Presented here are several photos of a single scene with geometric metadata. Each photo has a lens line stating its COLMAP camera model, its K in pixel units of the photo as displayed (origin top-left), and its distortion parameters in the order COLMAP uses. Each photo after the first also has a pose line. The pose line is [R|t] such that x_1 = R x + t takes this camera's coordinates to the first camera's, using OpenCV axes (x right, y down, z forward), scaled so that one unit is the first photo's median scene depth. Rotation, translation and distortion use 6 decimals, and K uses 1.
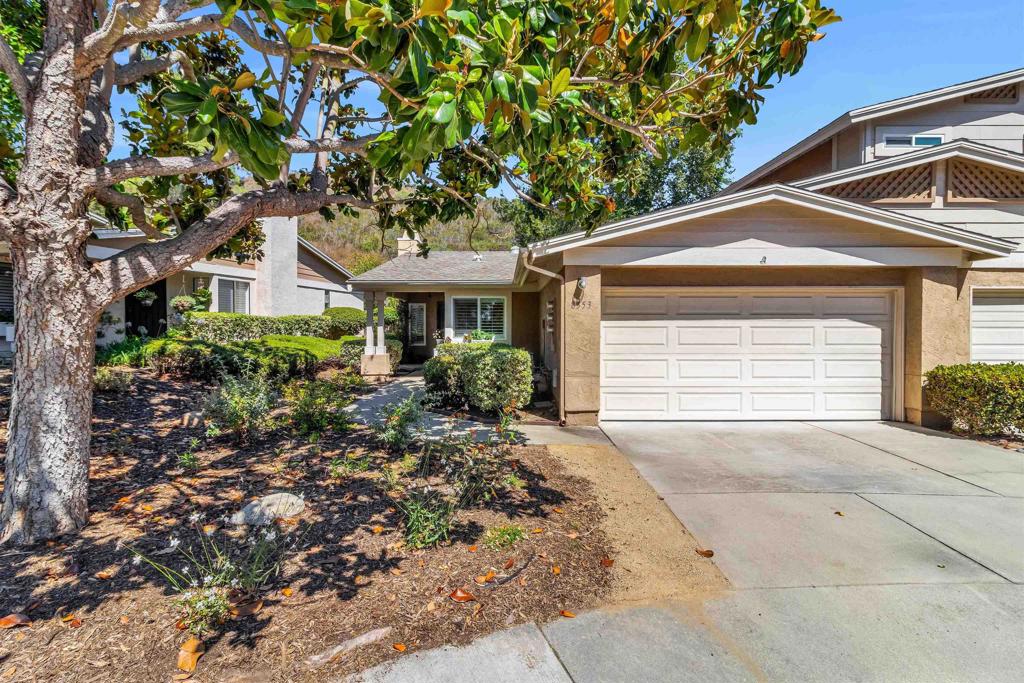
lens RADIAL K [[479.7, 0, 508.2], [0, 479.7, 330.9], [0, 0, 1]] dist [0.000227, 0.000142]
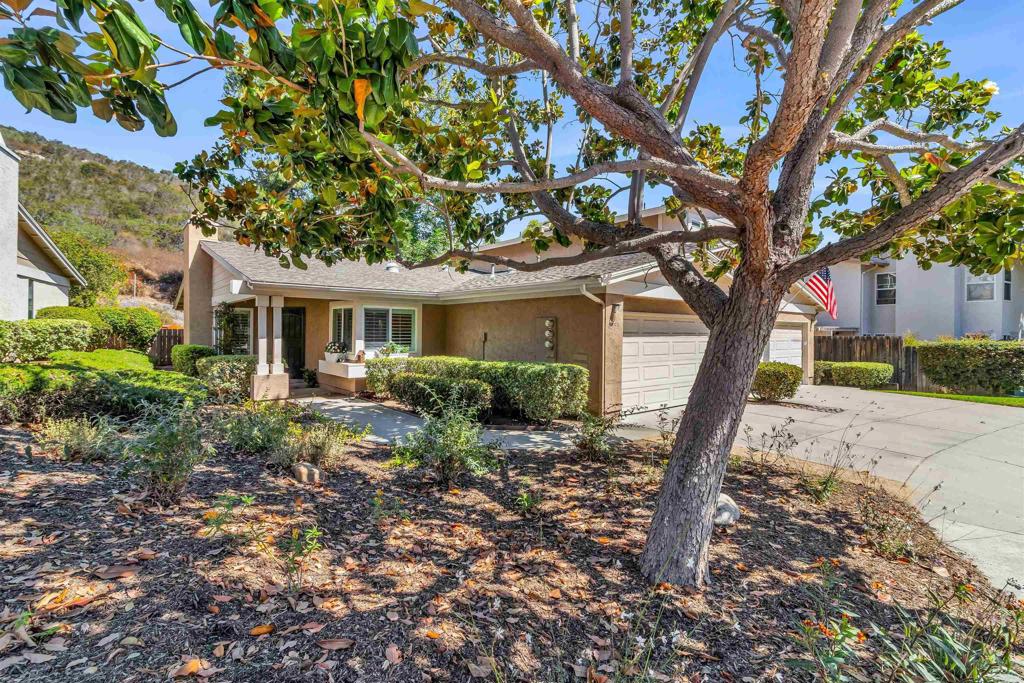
lens RADIAL K [[488.2, 0, 513.3], [0, 488.2, 332.1], [0, 0, 1]] dist [-0.000324, -0.000012]
pose [[0.763305, 0.009157, 0.645973, -0.494421], [-0.004163, 0.999948, -0.009257, -0.014984], [-0.646025, 0.004377, 0.763304, 0.119723]]
